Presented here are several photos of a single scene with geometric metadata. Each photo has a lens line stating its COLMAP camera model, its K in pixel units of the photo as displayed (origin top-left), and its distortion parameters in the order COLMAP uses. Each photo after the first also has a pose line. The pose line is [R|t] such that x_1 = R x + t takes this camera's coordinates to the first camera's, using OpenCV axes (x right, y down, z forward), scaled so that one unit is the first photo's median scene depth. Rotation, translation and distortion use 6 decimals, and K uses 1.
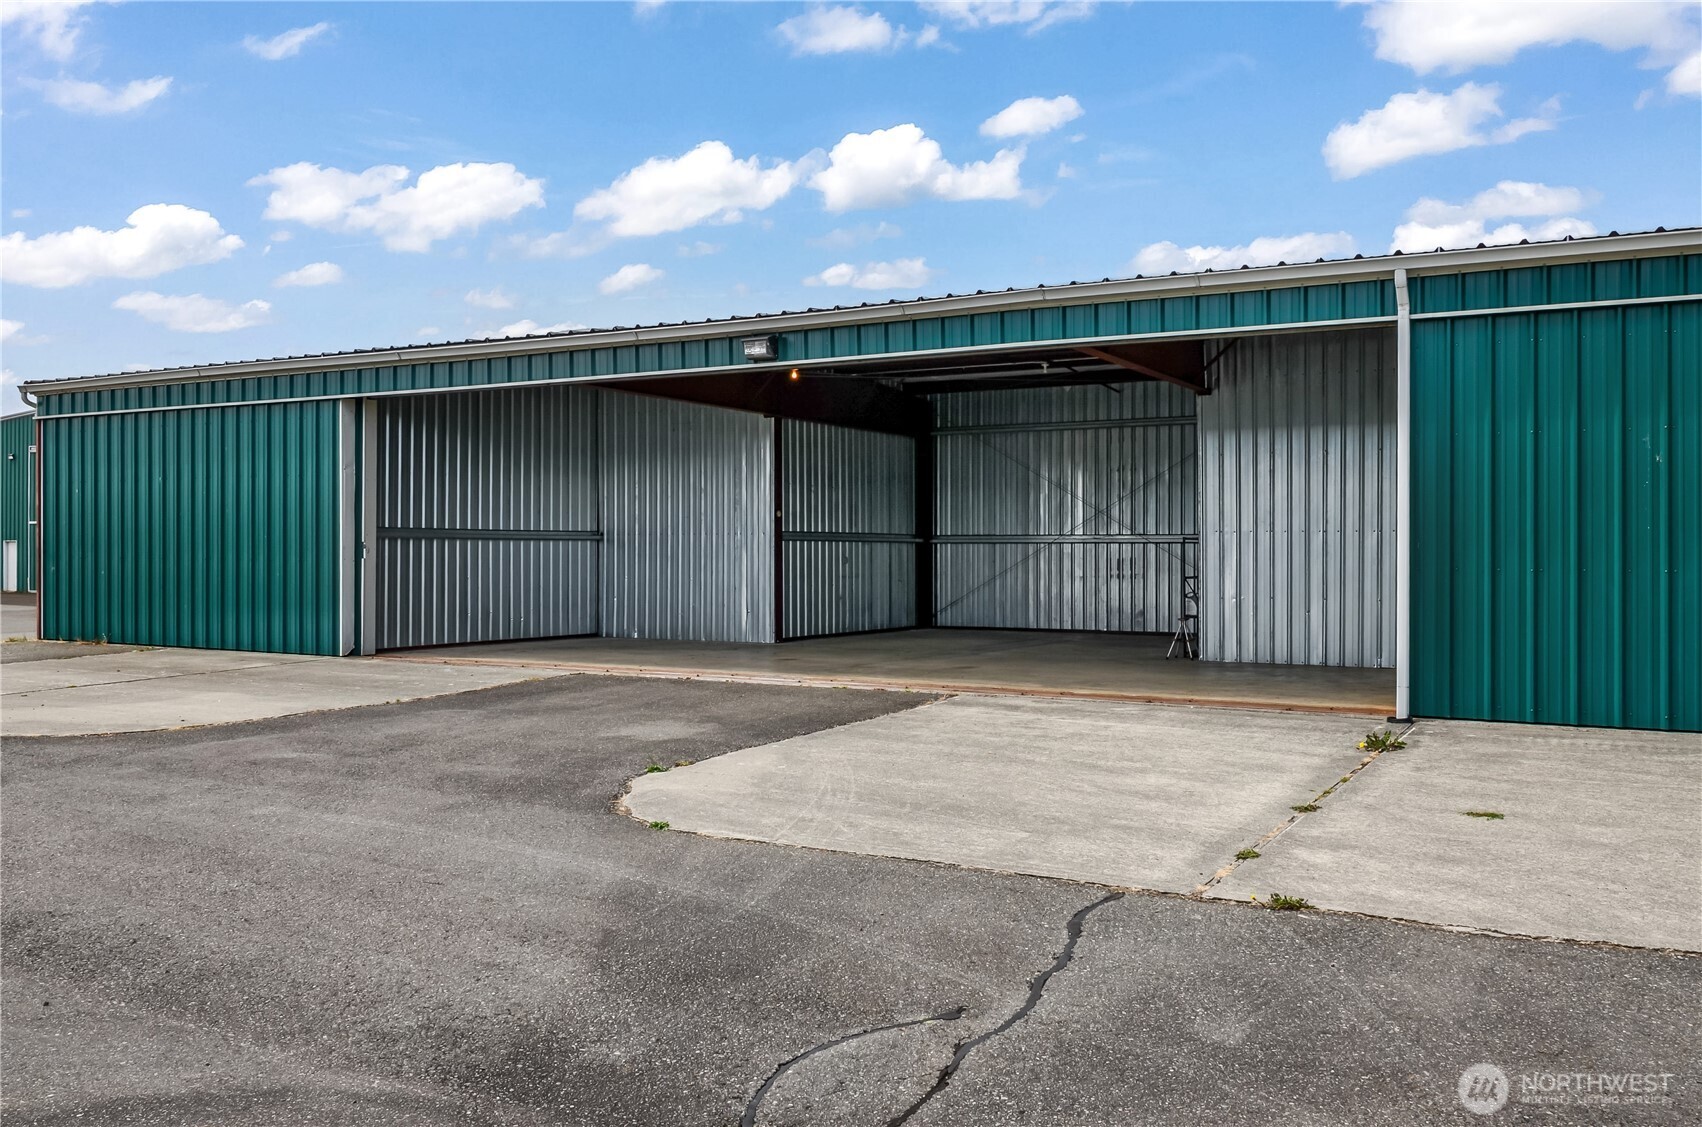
lens RADIAL K [[1415.5, 0, 793.2], [0, 1415.5, 566.9], [0, 0, 1]] dist [-0.014658, 0.004080]
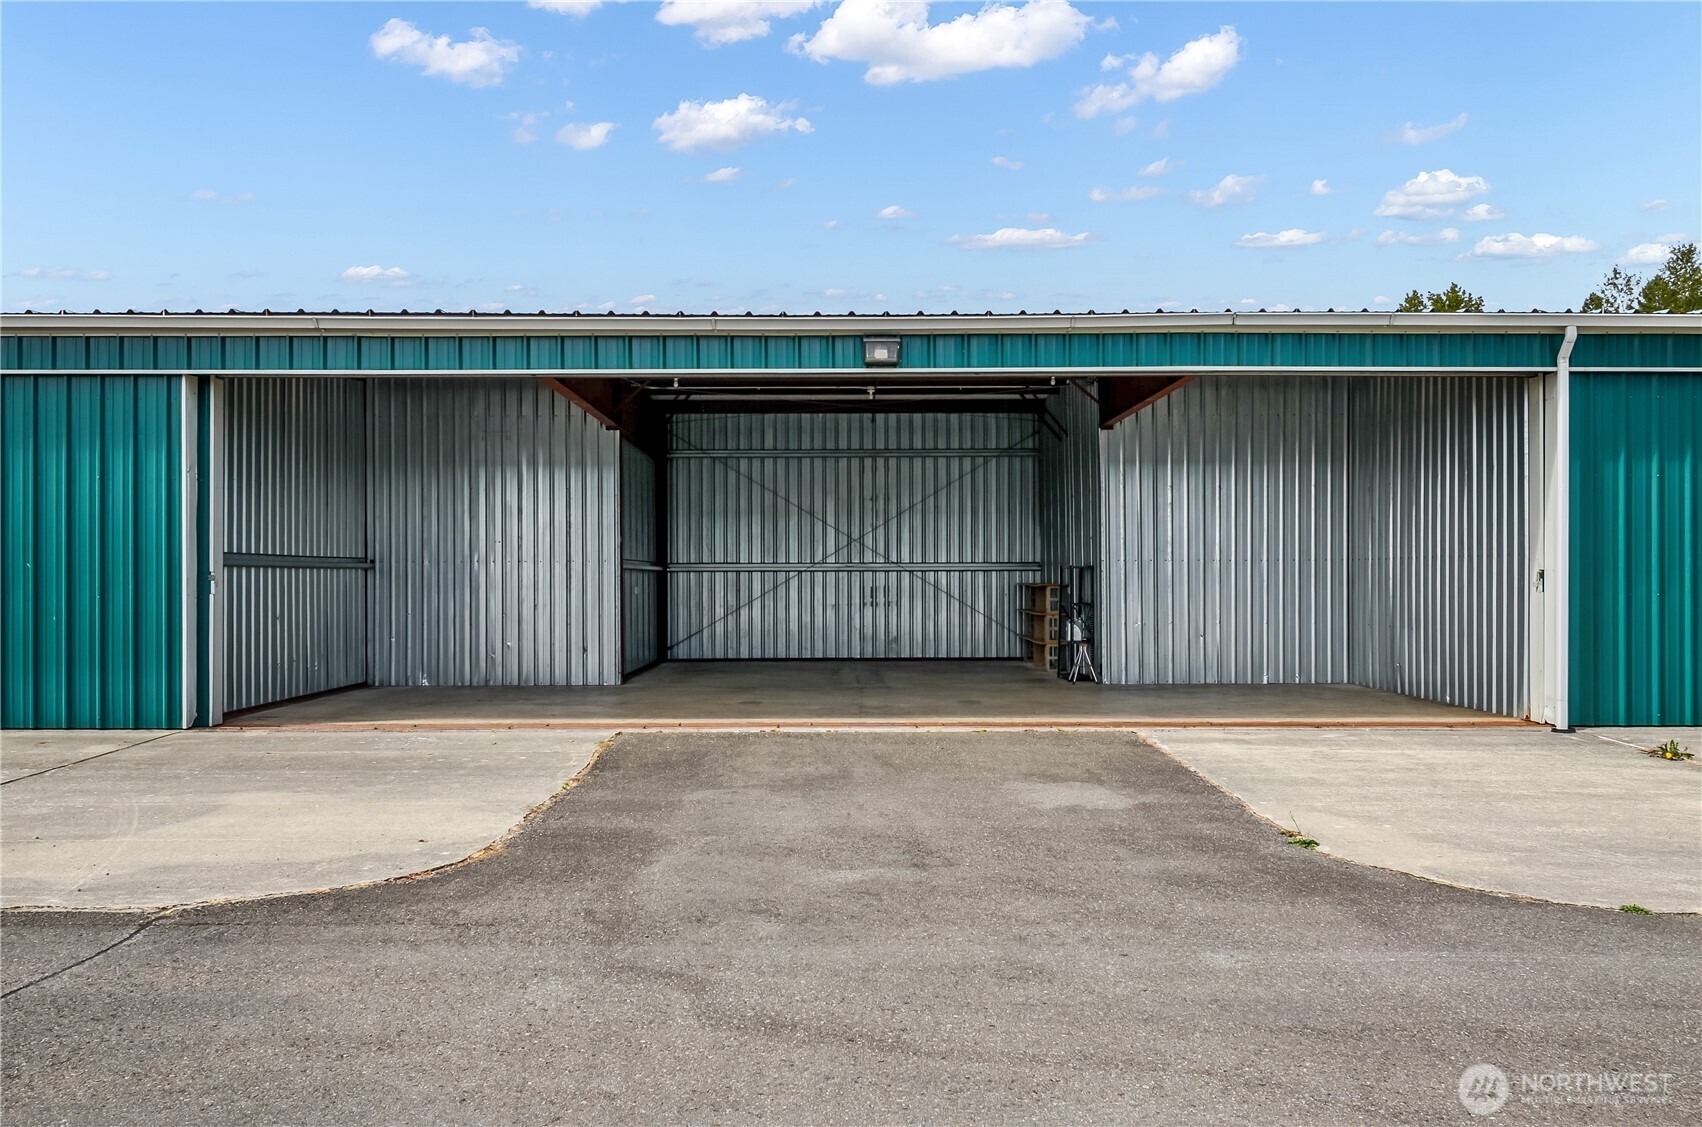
lens RADIAL K [[1363.5, 0, 806.8], [0, 1363.5, 561.0], [0, 0, 1]] dist [-0.010871, -0.000455]
pose [[0.867135, 0.002442, 0.498067, -0.347504], [0.009458, 0.999727, -0.021369, -0.004222], [-0.497983, 0.023240, 0.866875, 0.206450]]
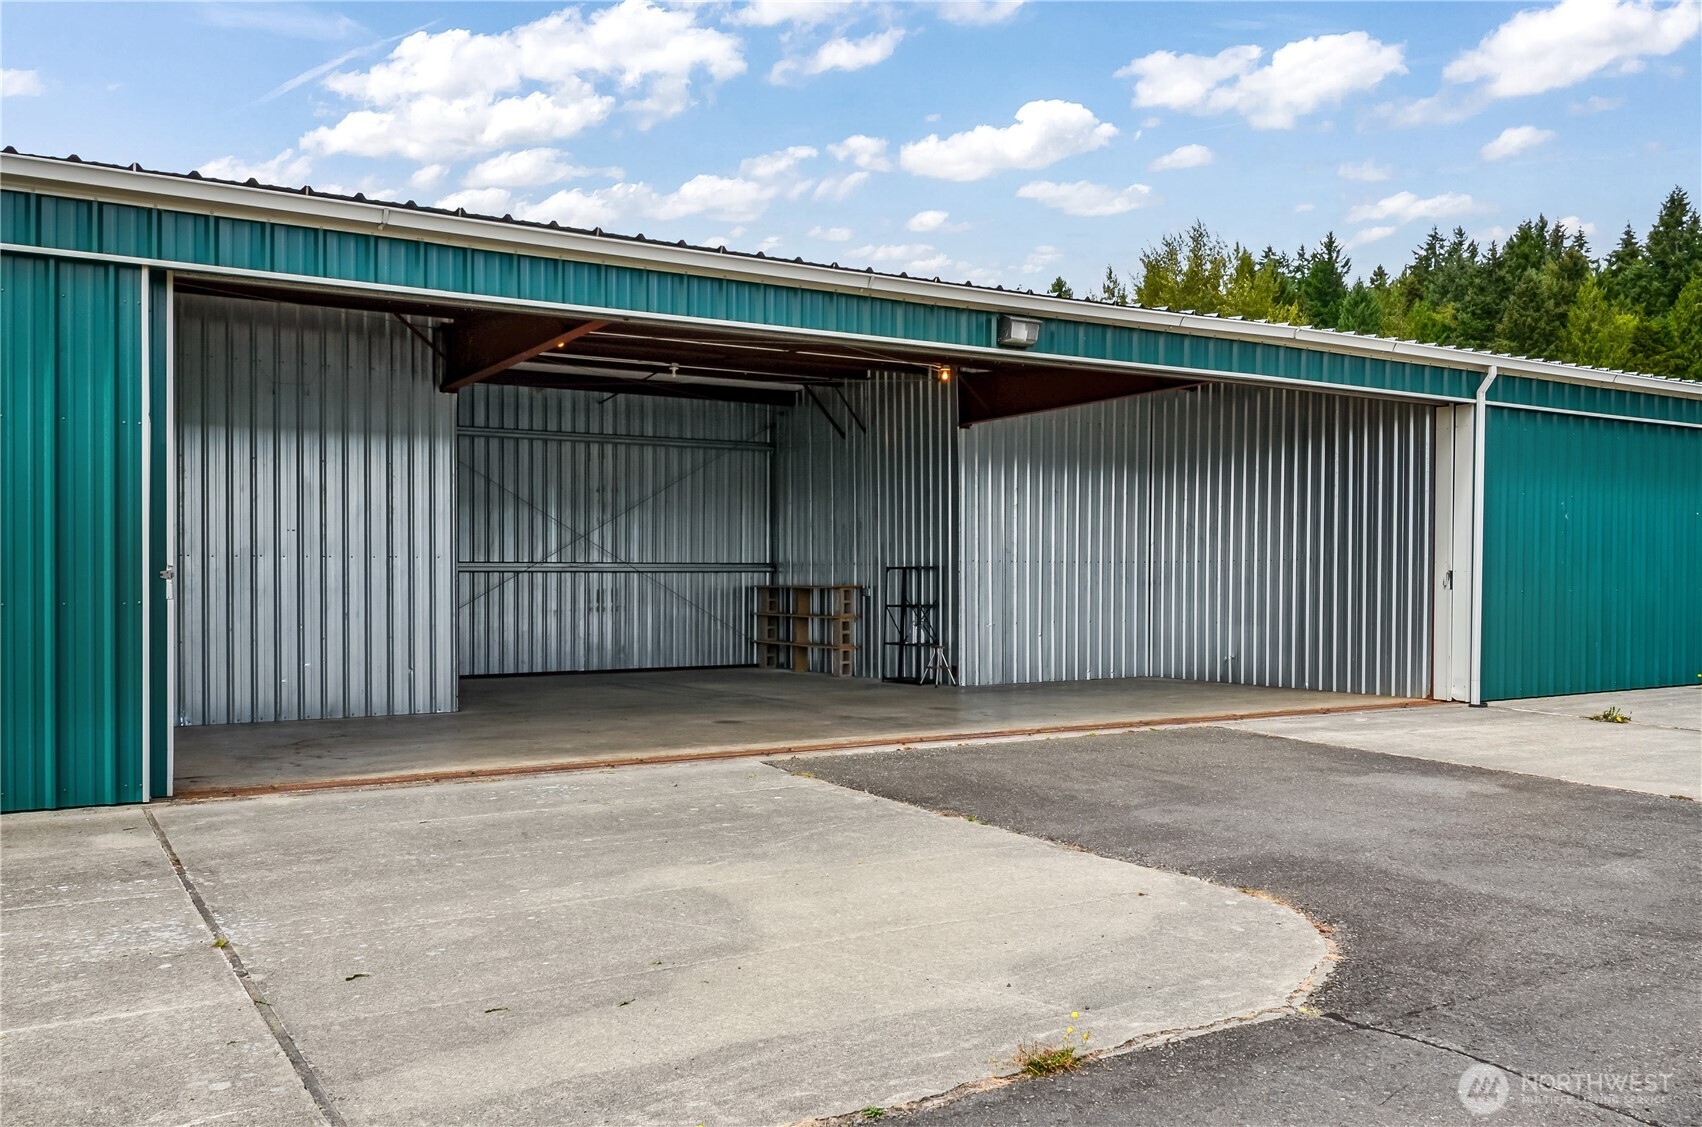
lens RADIAL K [[1415.5, 0, 901.0], [0, 1415.5, 564.7], [0, 0, 1]] dist [-0.014658, 0.004080]
pose [[0.459333, 0.007960, 0.888228, -0.558386], [0.013851, 0.999774, -0.016123, -0.005043], [-0.888156, 0.019709, 0.459119, 0.490135]]
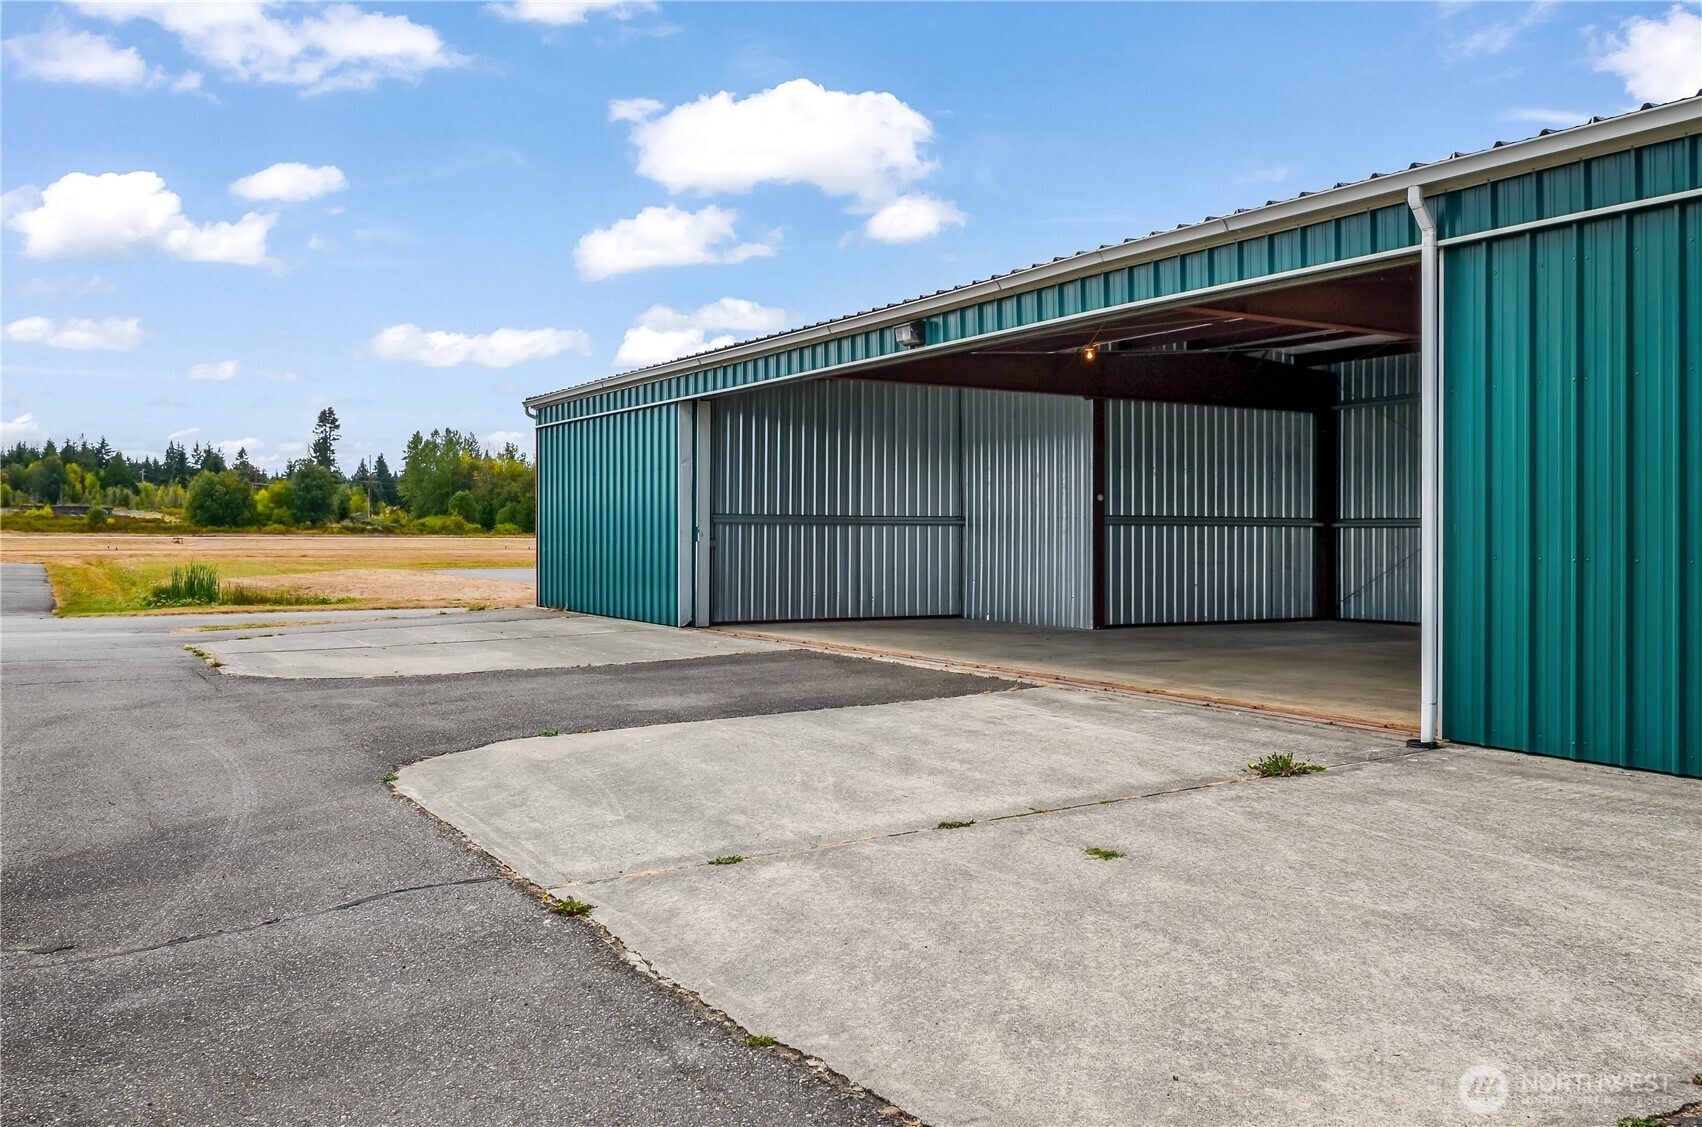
lens RADIAL K [[1415.5, 0, 845.9], [0, 1415.5, 548.0], [0, 0, 1]] dist [-0.014658, 0.004080]
pose [[0.856686, 0.006247, -0.515800, 0.327545], [-0.008834, 0.999958, -0.002562, 0.001019], [0.515763, 0.006751, 0.856705, 0.078766]]
